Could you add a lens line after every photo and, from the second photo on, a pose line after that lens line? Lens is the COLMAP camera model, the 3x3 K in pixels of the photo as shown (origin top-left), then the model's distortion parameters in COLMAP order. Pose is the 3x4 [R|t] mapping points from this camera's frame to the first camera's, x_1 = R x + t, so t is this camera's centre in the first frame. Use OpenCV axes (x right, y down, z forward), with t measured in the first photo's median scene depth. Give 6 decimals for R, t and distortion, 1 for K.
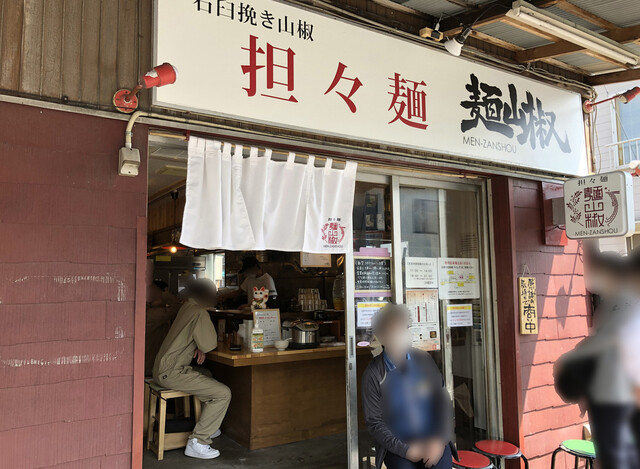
lens RADIAL K [[535.7, 0, 317.5], [0, 535.7, 230.4], [0, 0, 1]] dist [-0.010019, 0.003574]
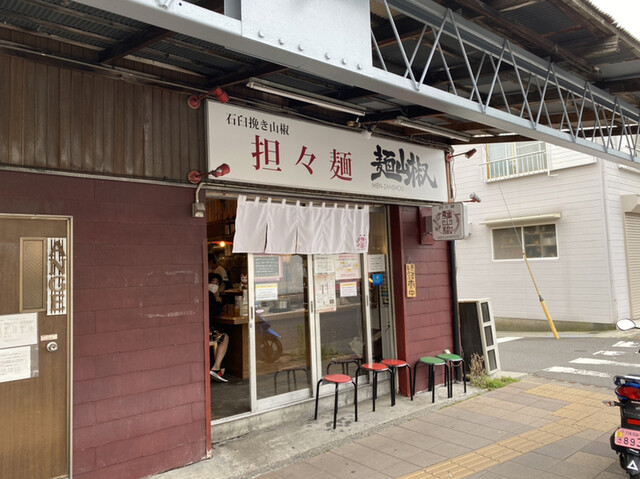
lens RADIAL K [[478.0, 0, 321.7], [0, 478.0, 237.9], [0, 0, 1]] dist [0.009764, -0.016955]
pose [[0.989805, -0.018353, 0.141242, -0.112602], [0.013632, 0.999318, 0.034322, -0.057066], [-0.141775, -0.032047, 0.989380, -0.516899]]
